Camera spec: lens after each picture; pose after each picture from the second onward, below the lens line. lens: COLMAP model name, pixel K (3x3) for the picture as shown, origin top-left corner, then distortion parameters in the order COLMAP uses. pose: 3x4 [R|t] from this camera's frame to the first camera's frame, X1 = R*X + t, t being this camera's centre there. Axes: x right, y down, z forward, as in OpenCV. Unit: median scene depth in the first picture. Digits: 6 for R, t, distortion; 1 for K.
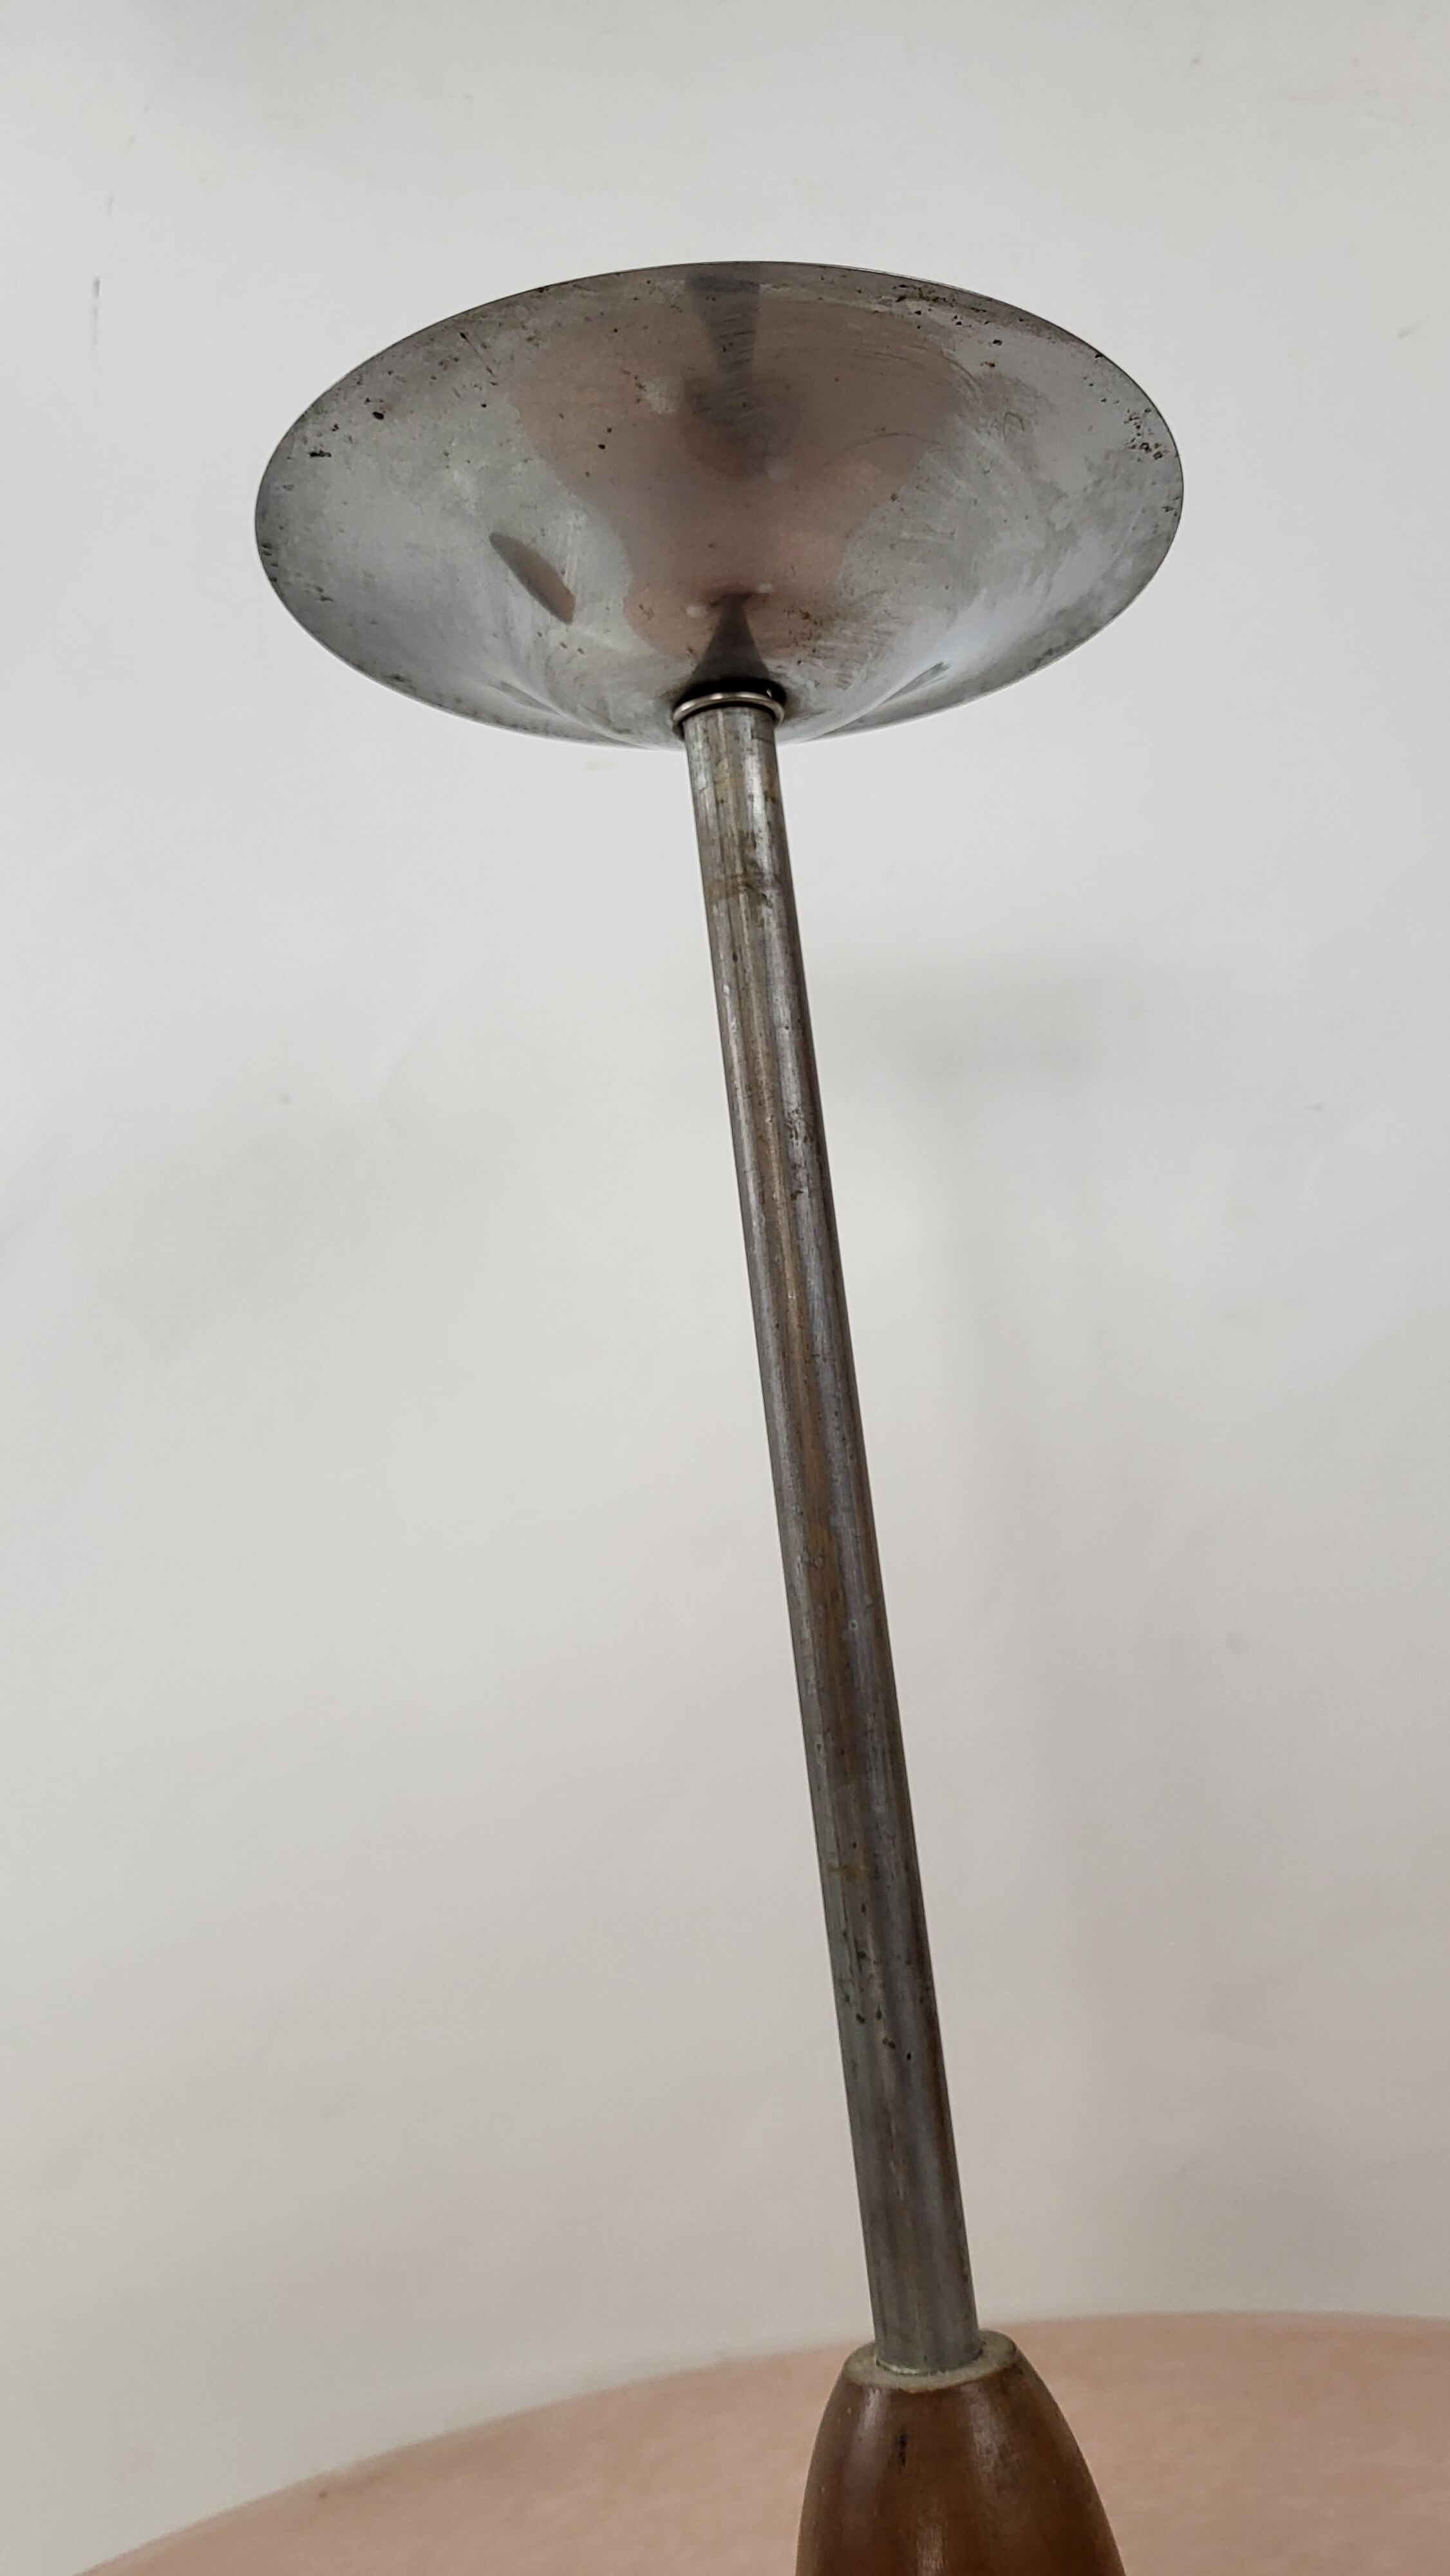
lens RADIAL K [[2005.2, 0, 725.0], [0, 2005.2, 1288.0], [0, 0, 1]] dist [0.015189, -0.005630]
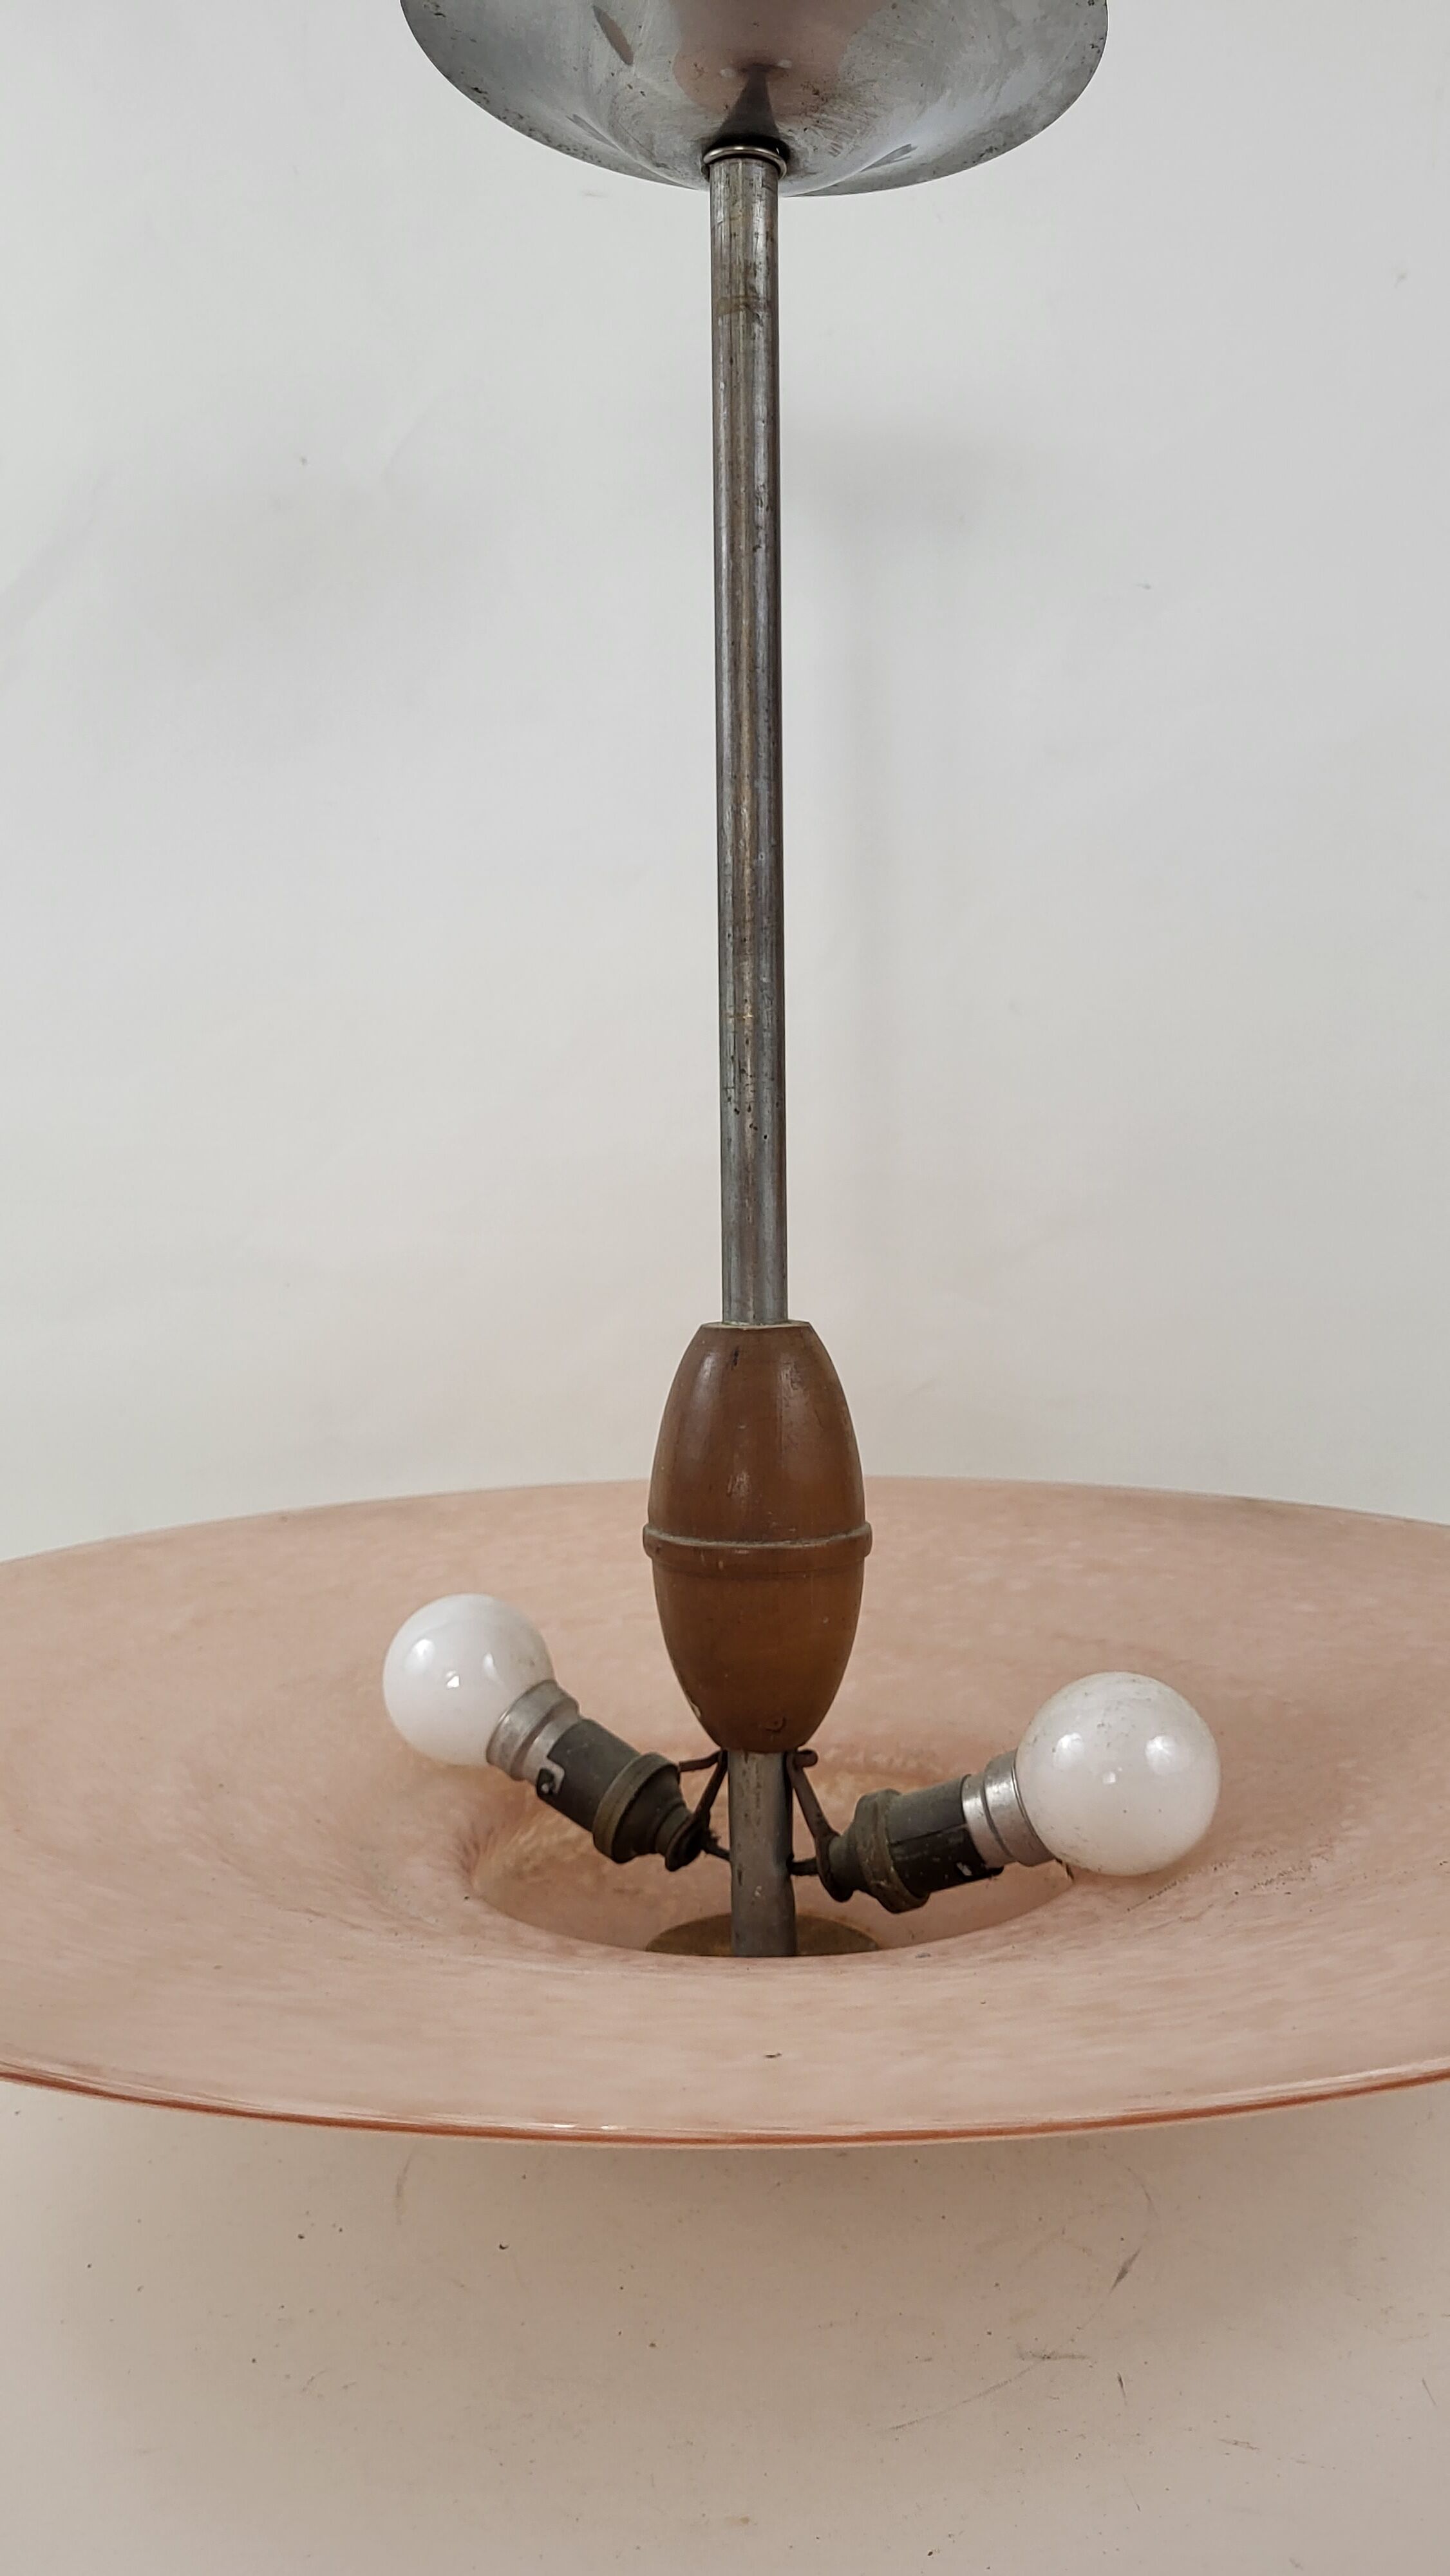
lens RADIAL K [[2005.2, 0, 725.0], [0, 2005.2, 1288.0], [0, 0, 1]] dist [0.015189, -0.005630]
pose [[0.989898, 0.098695, 0.101786, -0.074739], [-0.119258, 0.967881, 0.221322, 0.139977], [-0.076673, -0.231225, 0.969874, -0.460164]]
